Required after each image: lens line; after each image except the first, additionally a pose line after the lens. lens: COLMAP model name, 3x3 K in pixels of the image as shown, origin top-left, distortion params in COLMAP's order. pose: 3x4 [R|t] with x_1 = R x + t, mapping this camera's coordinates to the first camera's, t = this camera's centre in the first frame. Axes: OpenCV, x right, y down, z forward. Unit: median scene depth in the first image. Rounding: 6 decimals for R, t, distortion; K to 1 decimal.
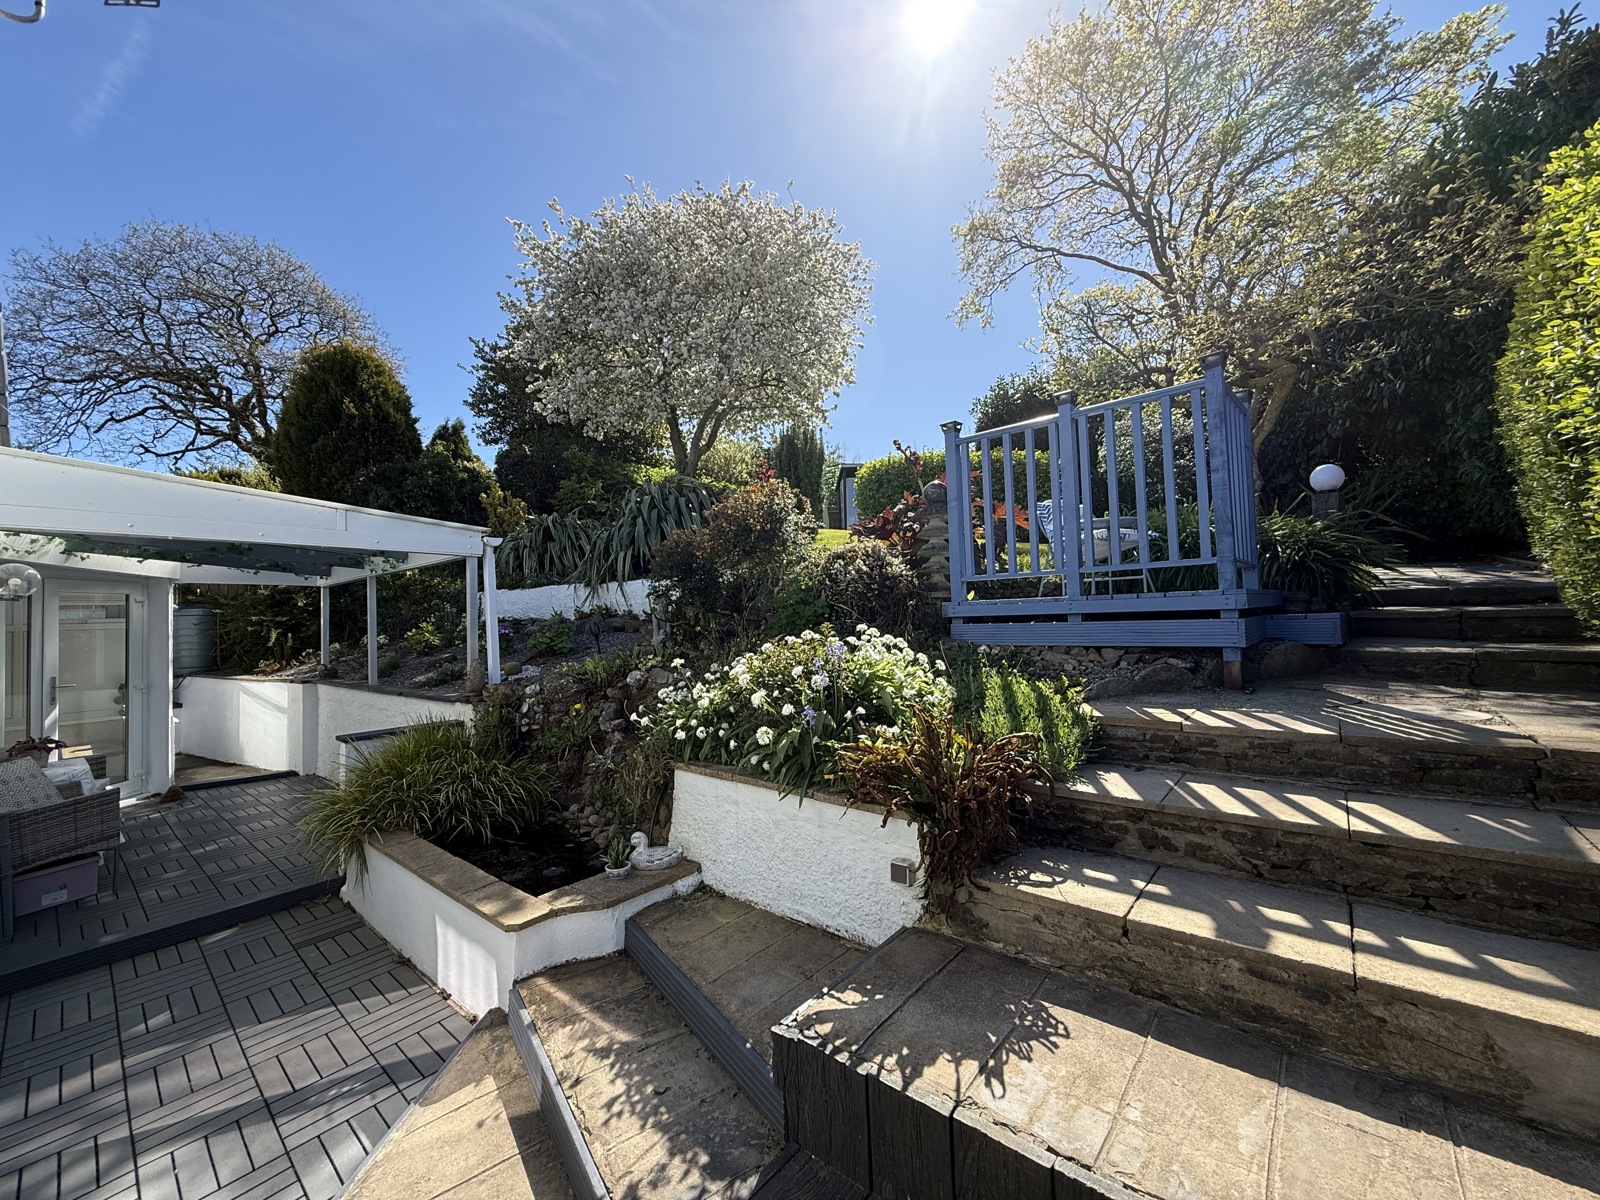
lens RADIAL K [[632.1, 0, 796.6], [0, 632.1, 600.8], [0, 0, 1]] dist [-0.000284, -0.000450]
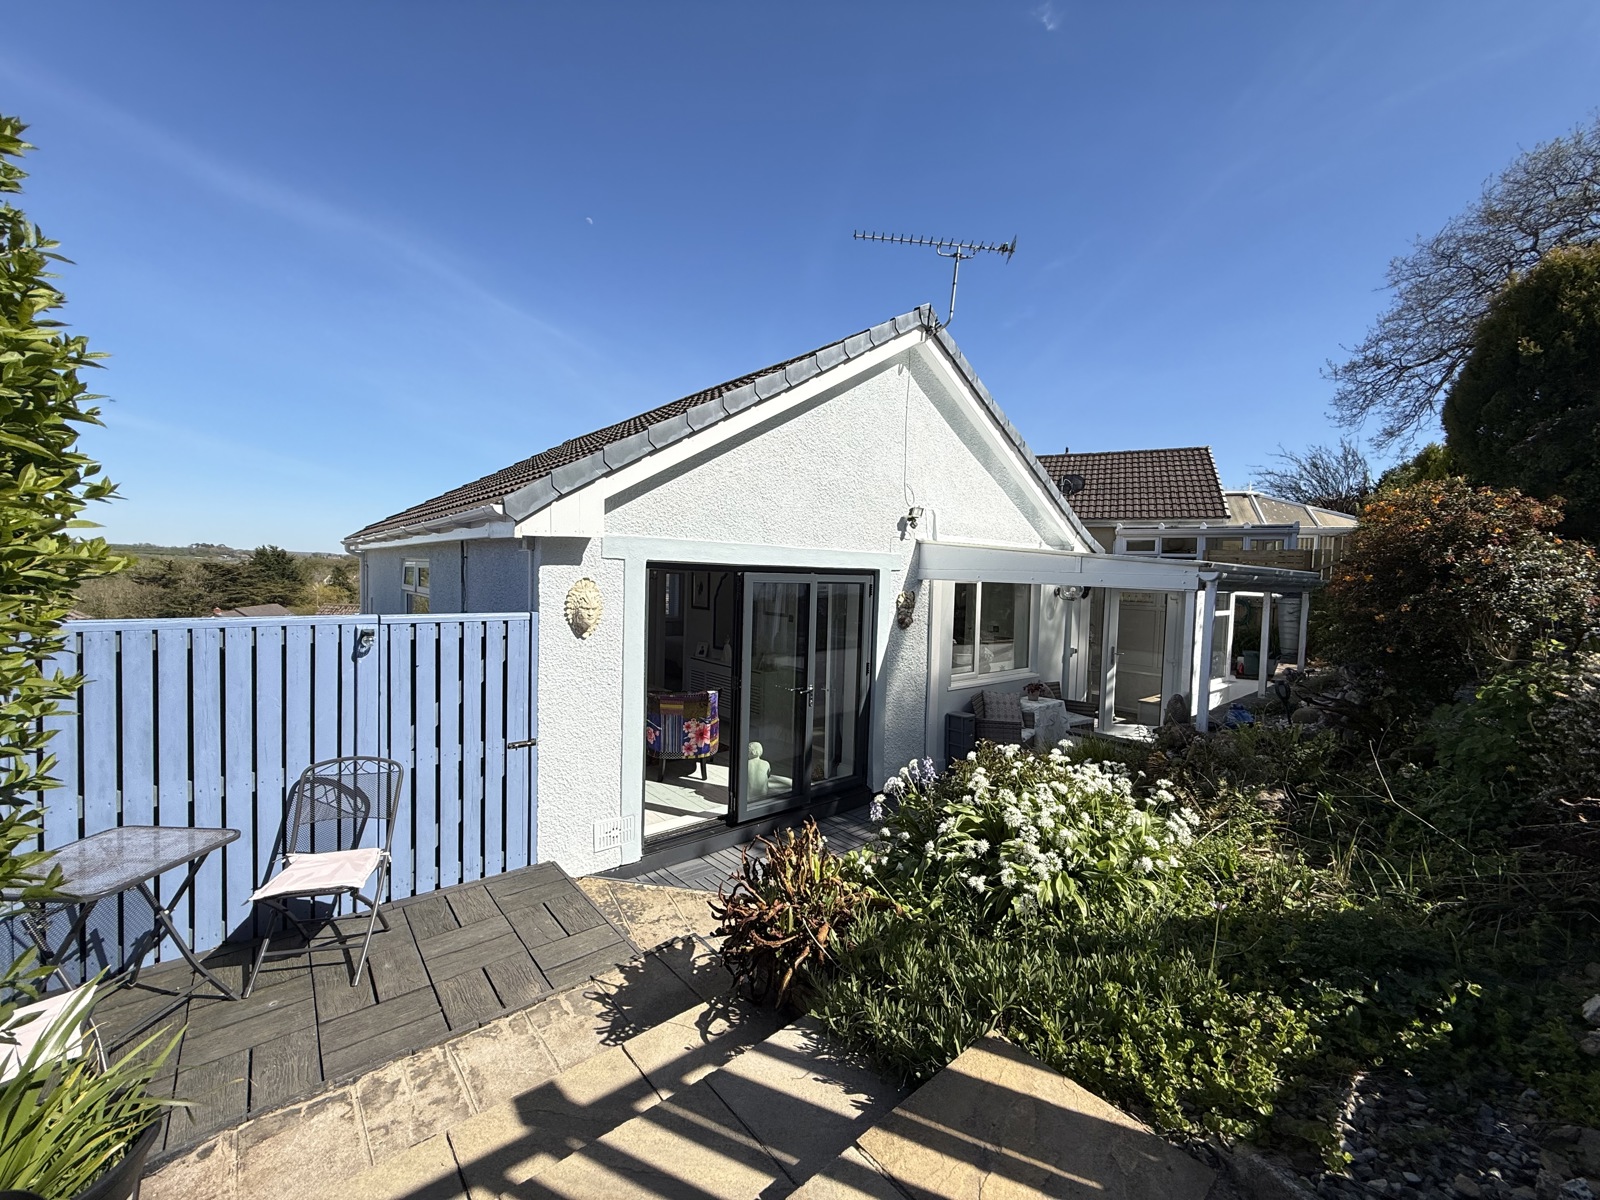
lens RADIAL K [[632.1, 0, 796.6], [0, 632.1, 600.8], [0, 0, 1]] dist [-0.000284, -0.000450]
pose [[-0.160893, 0.069071, -0.984552, 1.350609], [0.009131, 0.997610, 0.068495, -0.309719], [0.986930, 0.002031, -0.161139, 1.330552]]
